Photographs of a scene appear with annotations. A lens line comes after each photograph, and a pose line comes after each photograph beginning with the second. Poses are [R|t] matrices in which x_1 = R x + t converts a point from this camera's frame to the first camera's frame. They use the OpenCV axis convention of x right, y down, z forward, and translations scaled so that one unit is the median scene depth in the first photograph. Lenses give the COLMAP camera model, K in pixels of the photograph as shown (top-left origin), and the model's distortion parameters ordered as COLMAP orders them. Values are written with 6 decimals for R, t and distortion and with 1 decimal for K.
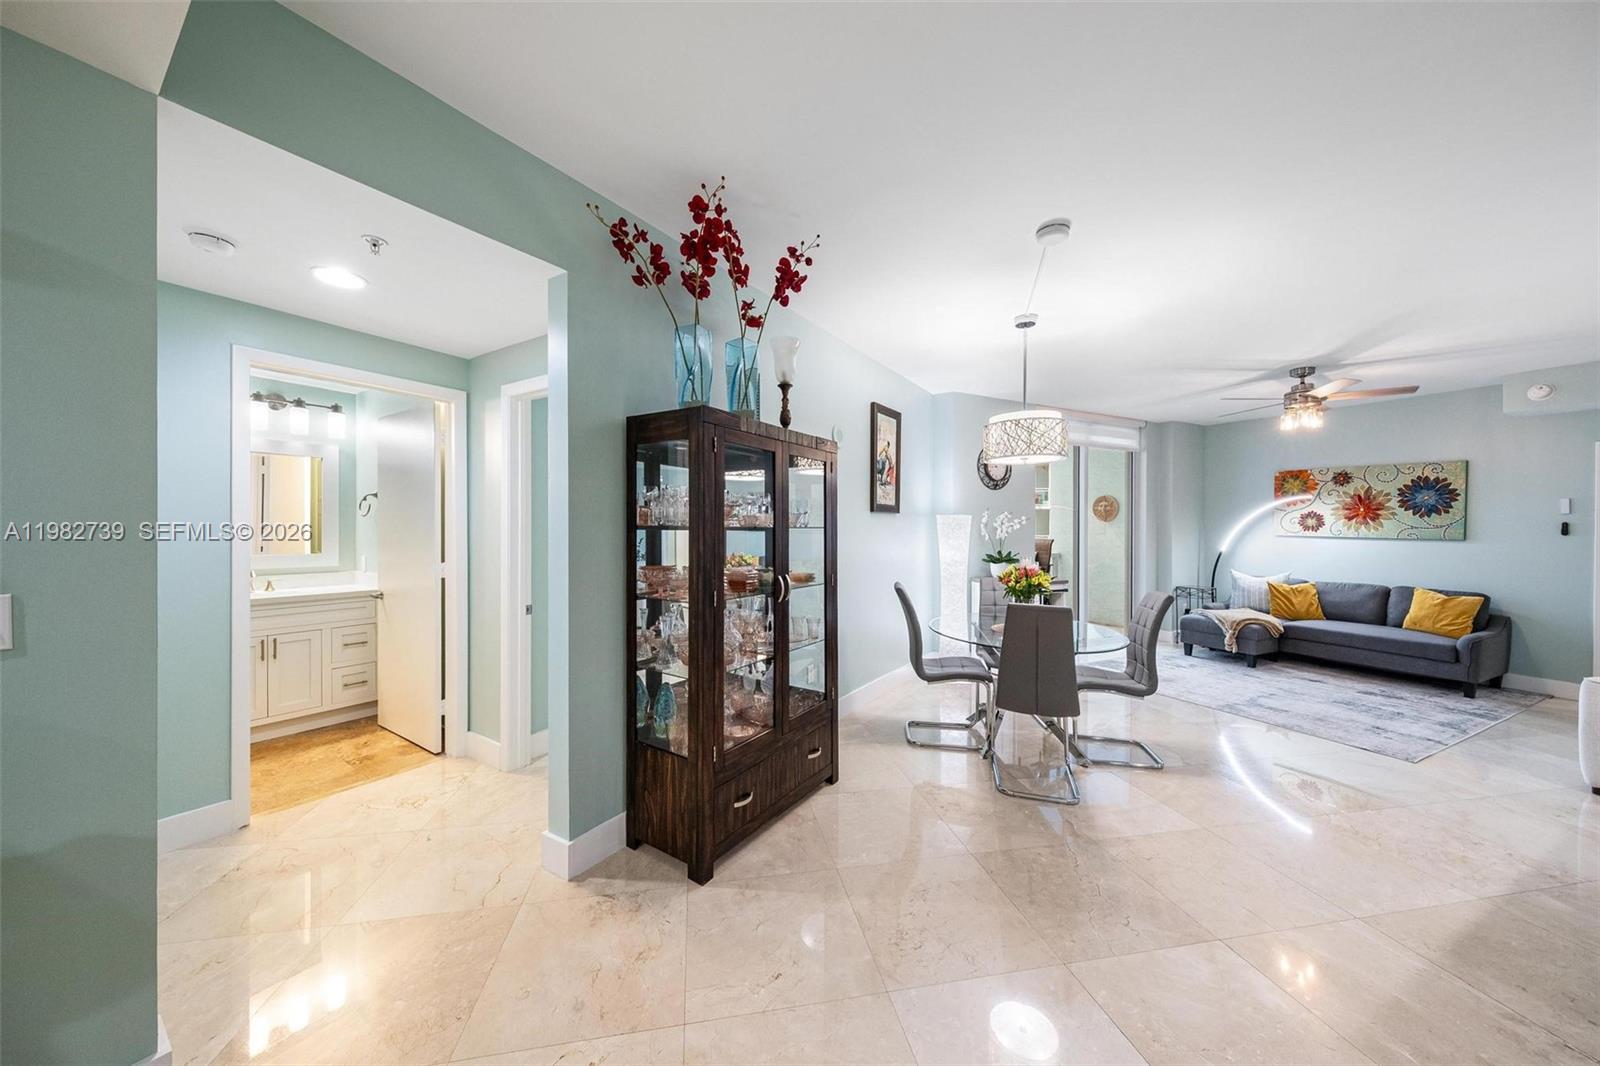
lens RADIAL K [[540.1, 0, 798.9], [0, 540.1, 530.7], [0, 0, 1]] dist [0.000814, 0.000265]
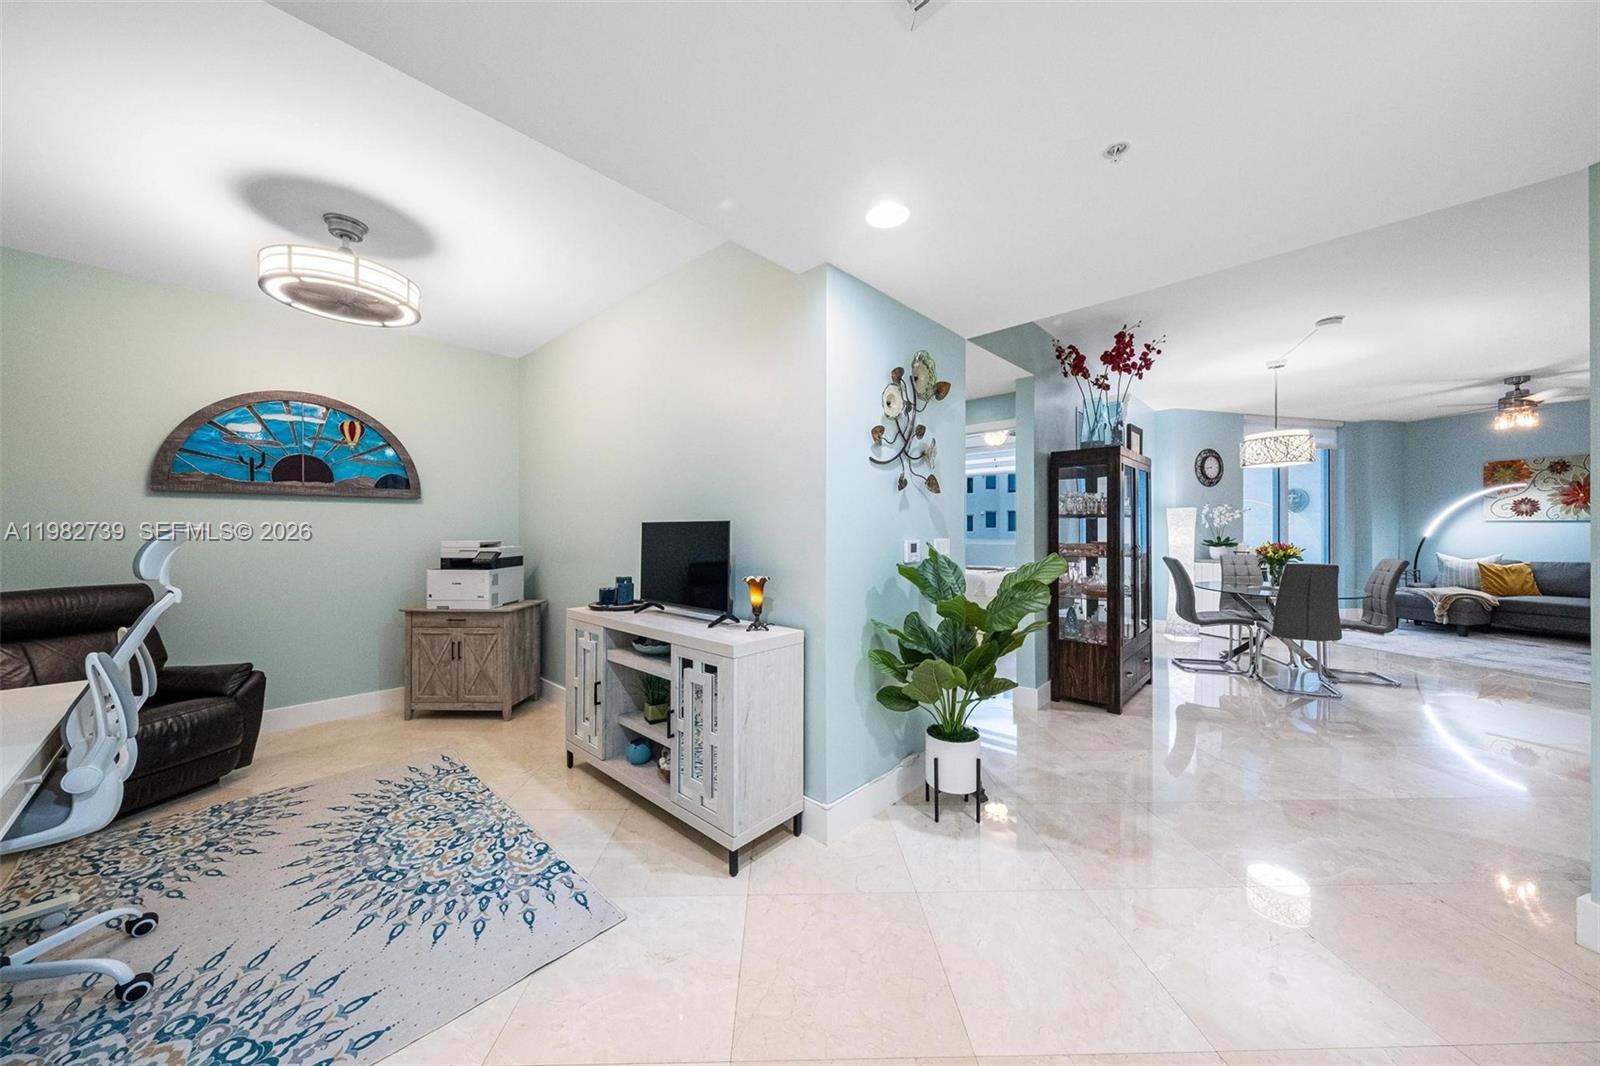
lens RADIAL K [[540.1, 0, 793.8], [0, 540.1, 535.7], [0, 0, 1]] dist [0.000814, 0.000265]
pose [[0.985668, -0.013968, -0.168118, -0.357606], [0.014663, 0.999888, 0.002894, 0.017388], [0.168059, -0.005317, 0.985763, -0.358811]]
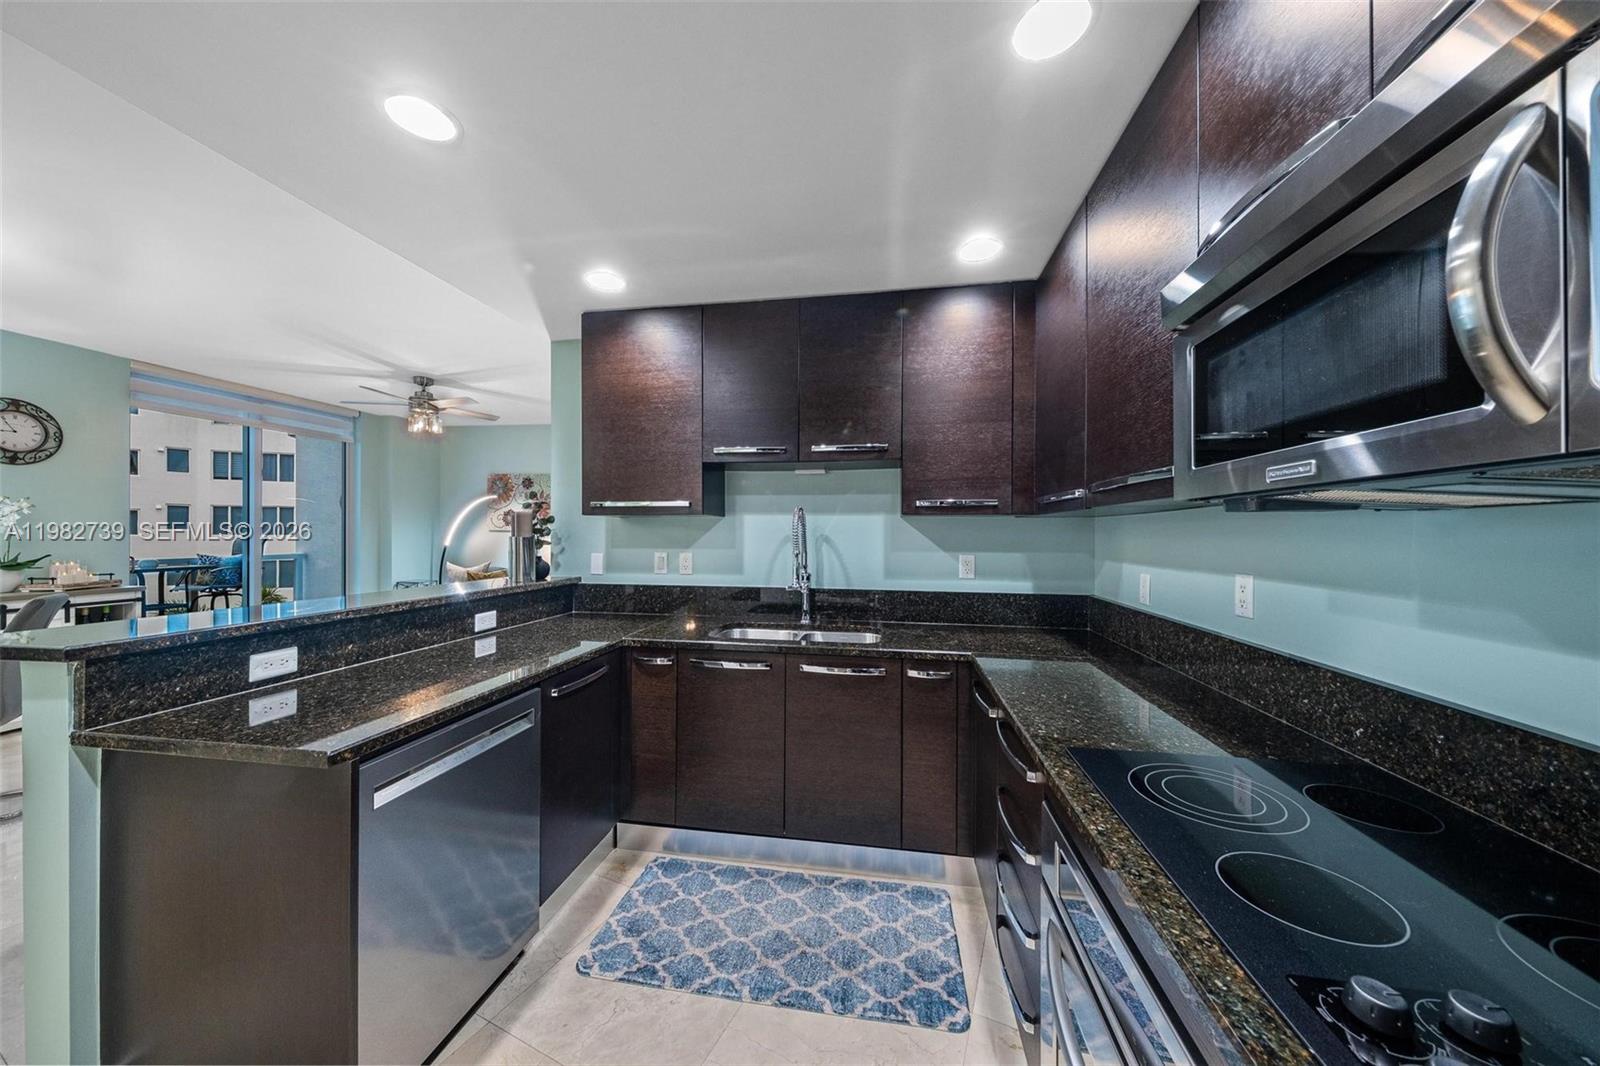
lens RADIAL K [[540.1, 0, 797.9], [0, 540.1, 529.6], [0, 0, 1]] dist [0.000814, 0.000265]
pose [[0.587101, -0.001727, 0.809512, 0.396766], [0.003367, 0.999994, -0.000308, 0.011508], [-0.809507, 0.002907, 0.587103, -0.221801]]
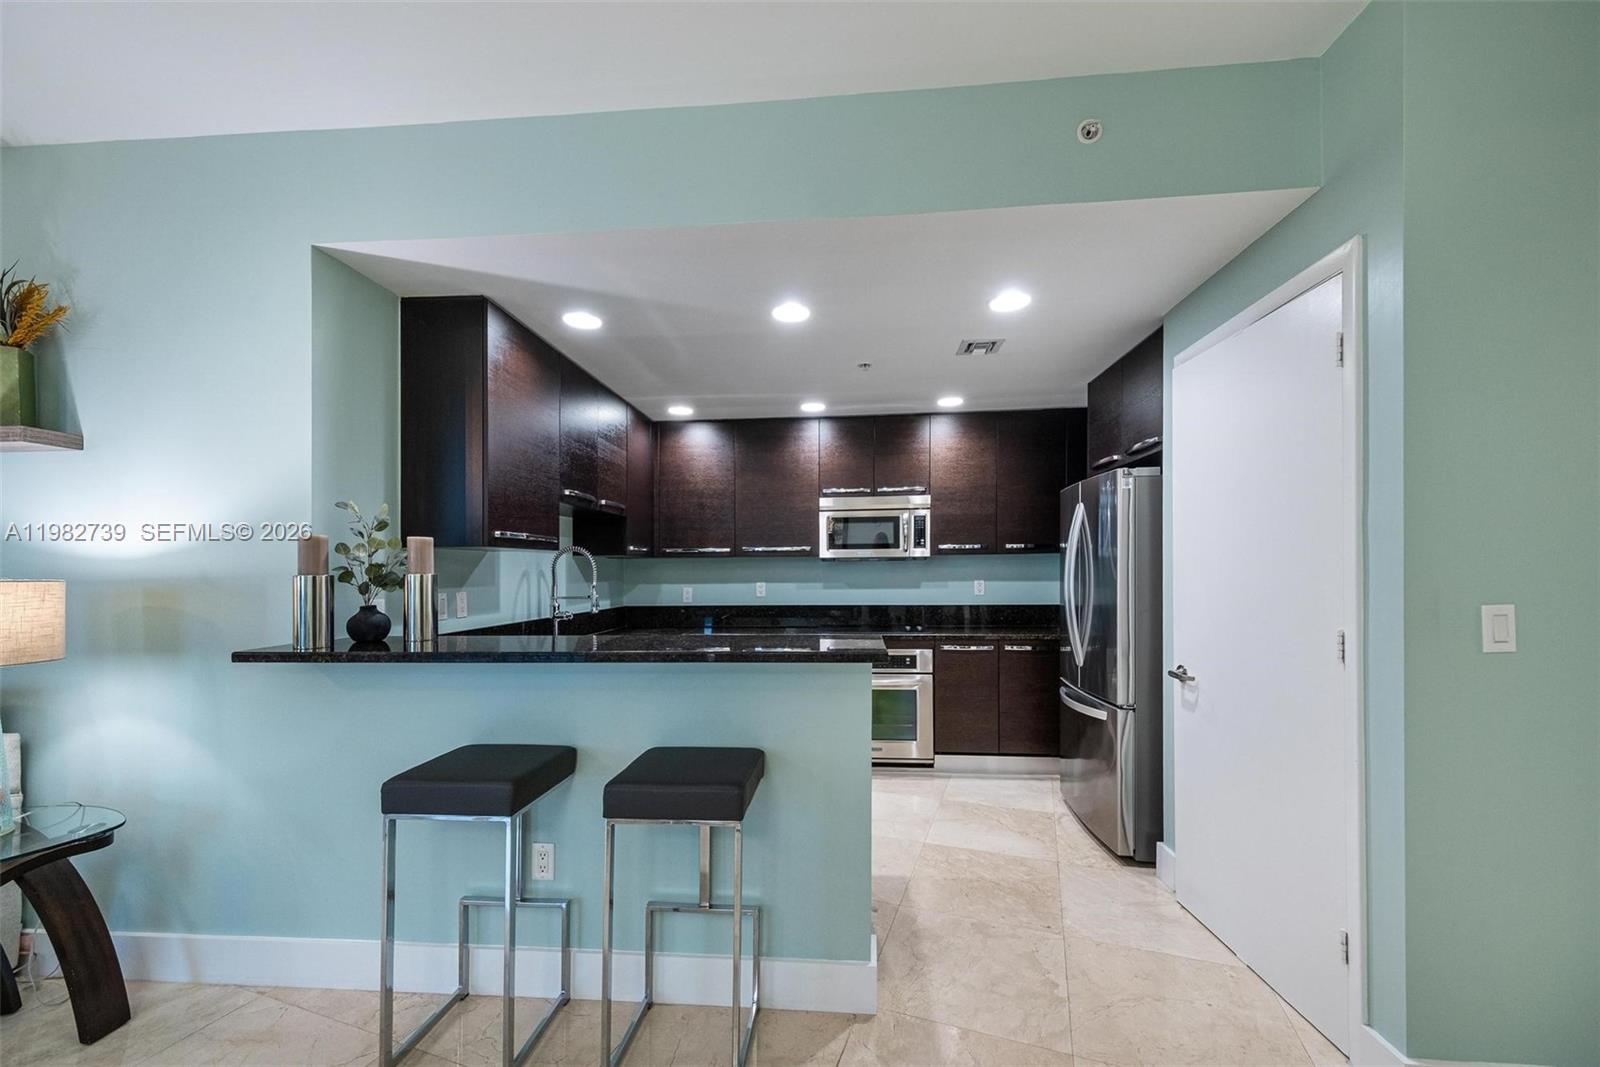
lens RADIAL K [[626.7, 0, 799.8], [0, 626.7, 562.1], [0, 0, 1]] dist [0.015578, -0.000079]
pose [[-0.856854, 0.003284, 0.515548, 0.250643], [0.000121, 0.999981, -0.006169, 0.011967], [-0.515559, -0.005223, -0.856838, 0.456857]]
